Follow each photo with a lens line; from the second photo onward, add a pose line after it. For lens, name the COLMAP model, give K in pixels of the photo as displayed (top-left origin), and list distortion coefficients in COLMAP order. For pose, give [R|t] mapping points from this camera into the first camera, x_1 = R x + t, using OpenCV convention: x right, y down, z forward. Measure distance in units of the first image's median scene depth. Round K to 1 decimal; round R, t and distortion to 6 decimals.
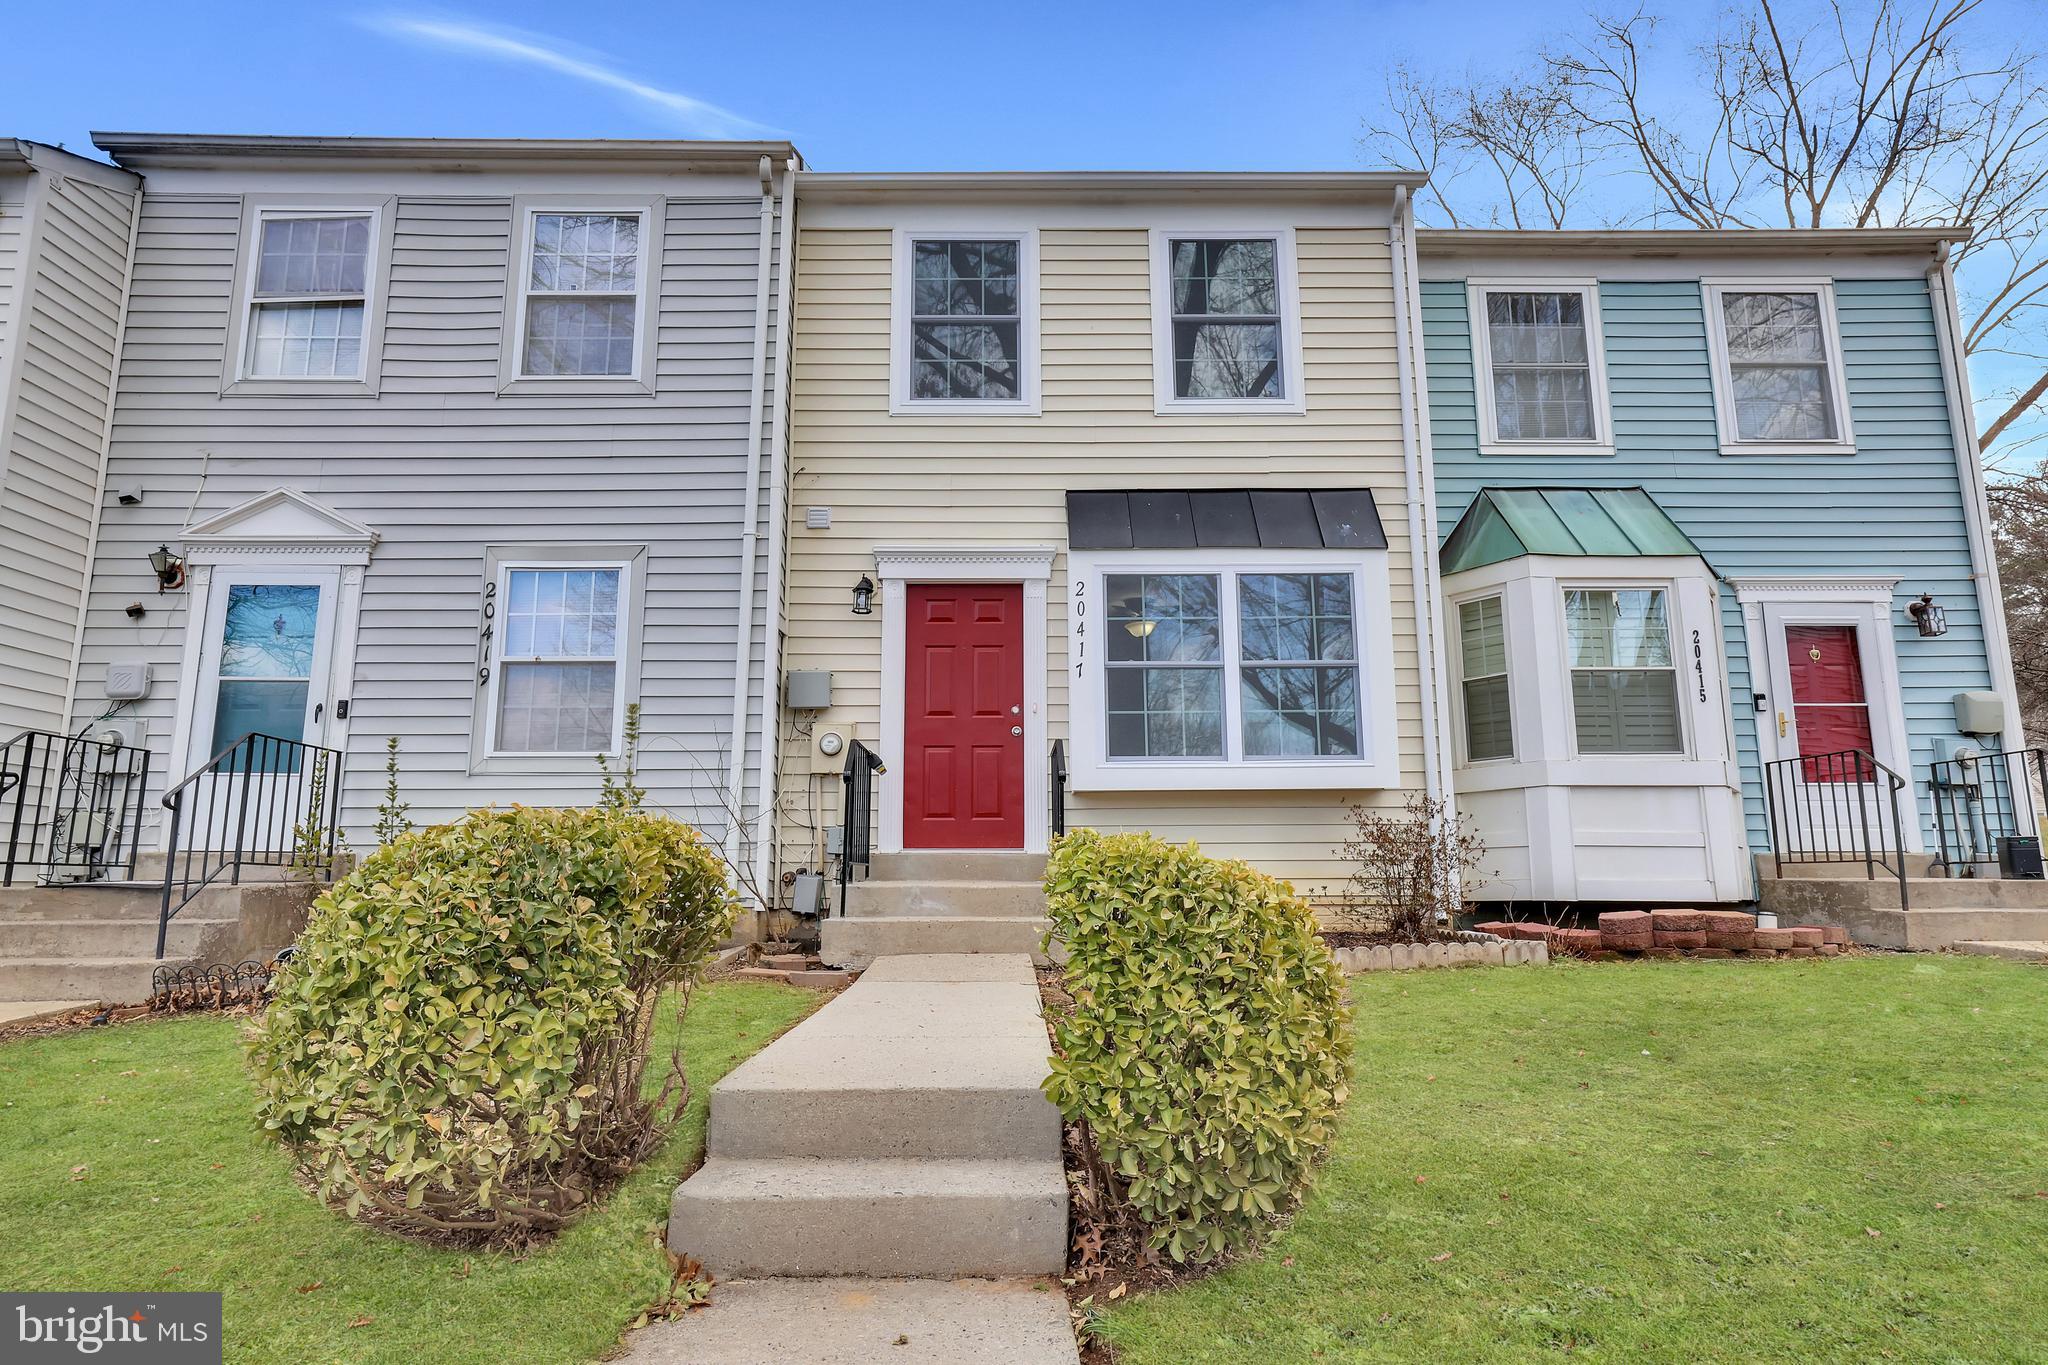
lens RADIAL K [[879.0, 0, 1024.0], [0, 879.0, 682.5], [0, 0, 1]] dist [-0.016082, 0.009706]
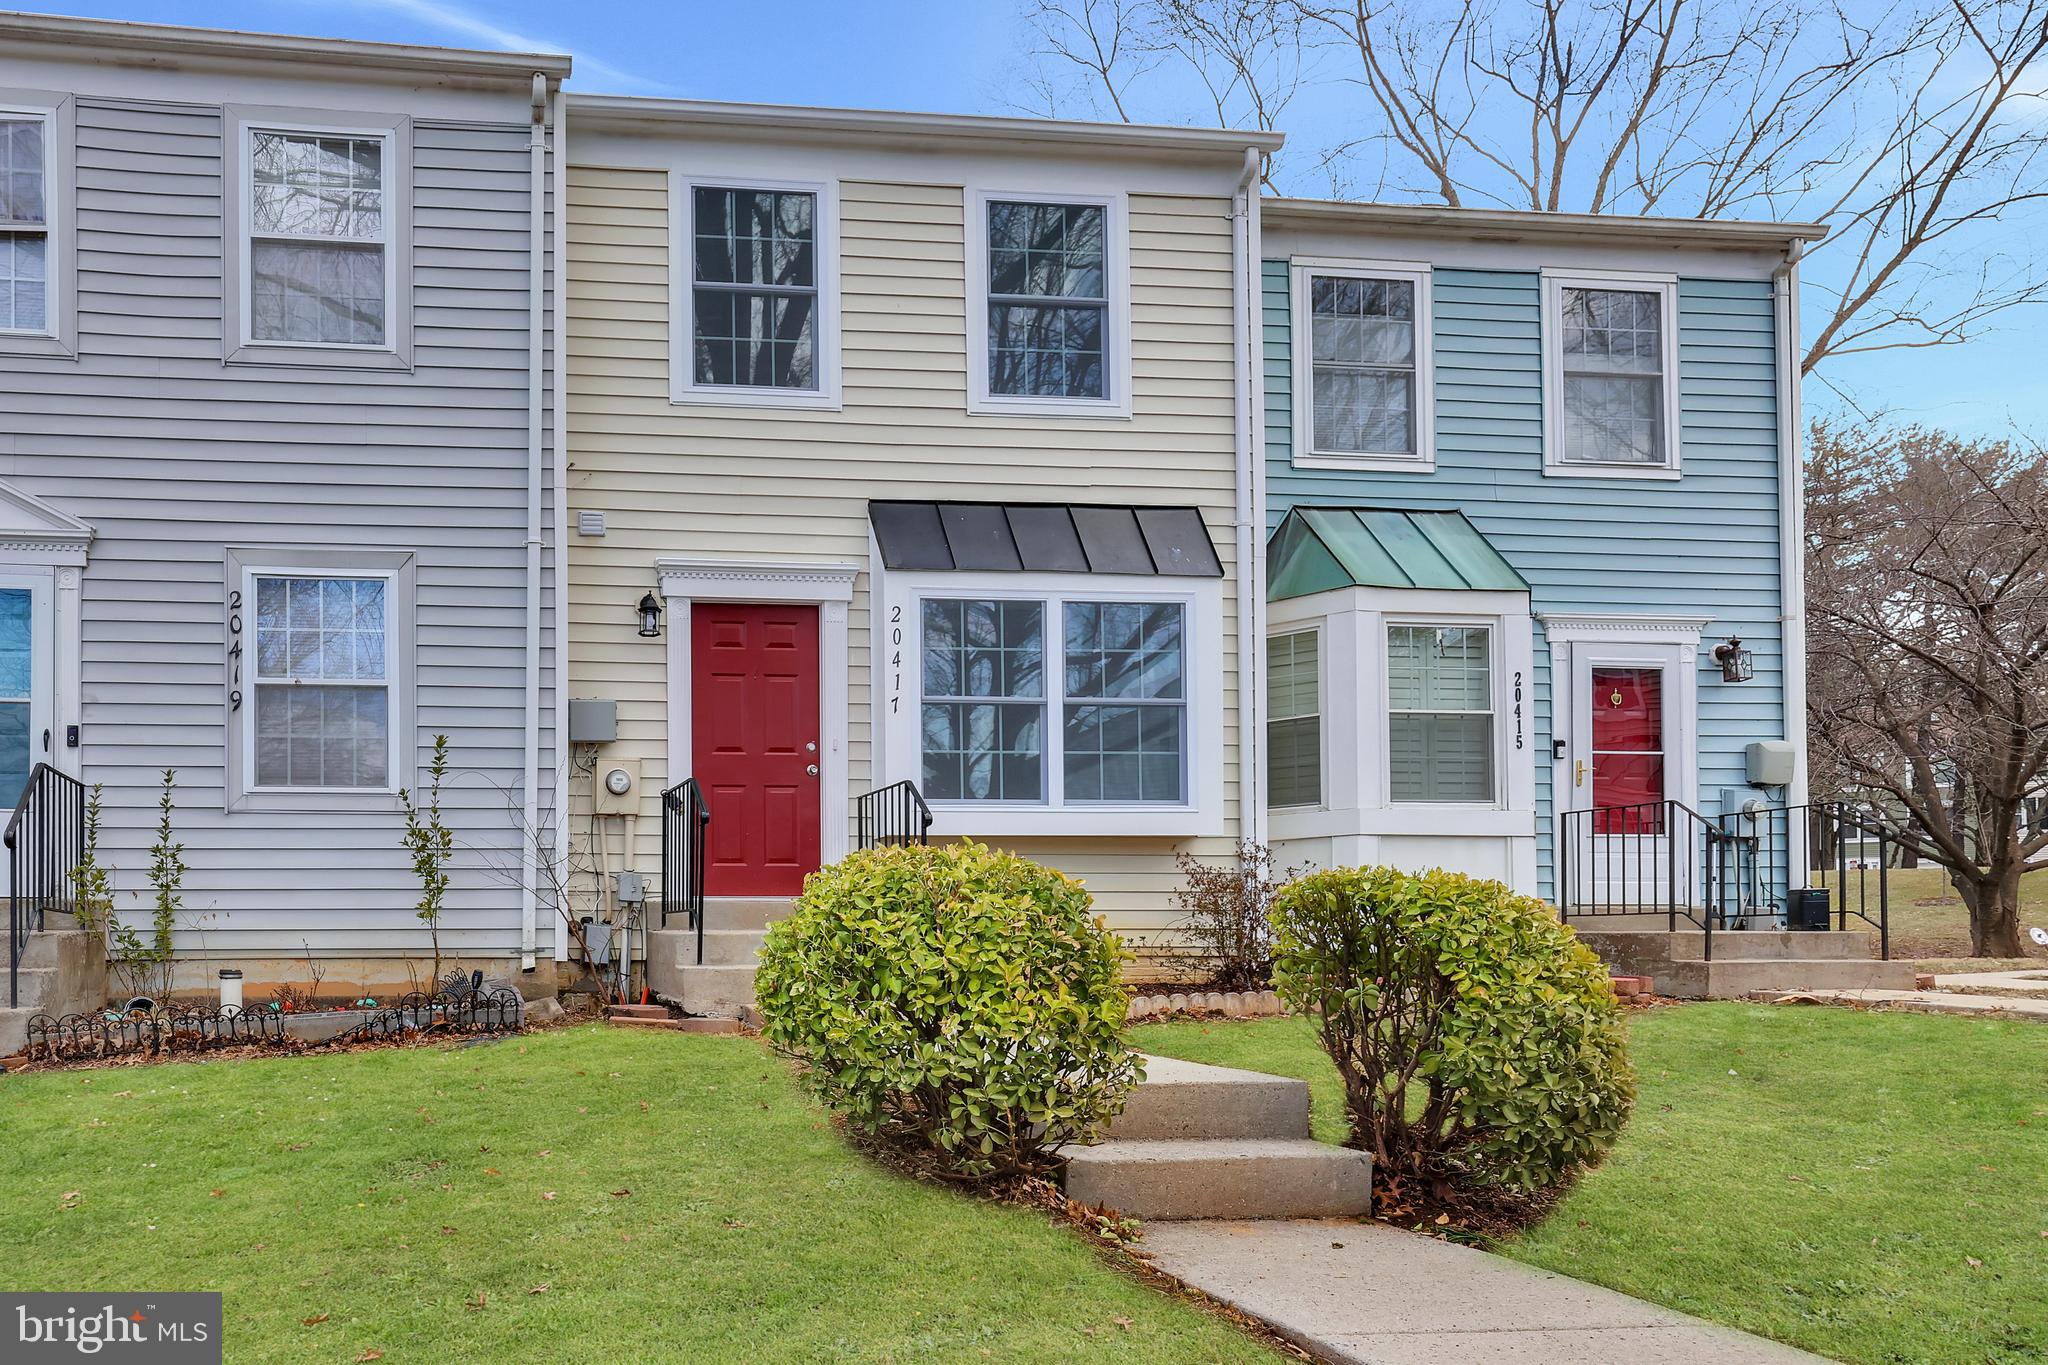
lens RADIAL K [[902.5, 0, 1024.3], [0, 902.5, 831.0], [0, 0, 1]] dist [-0.001637, 0.001514]
pose [[0.997353, 0.008361, 0.072225, 0.159021], [-0.016851, 0.992901, 0.117748, 0.004347], [-0.070727, -0.118653, 0.990414, 0.051259]]
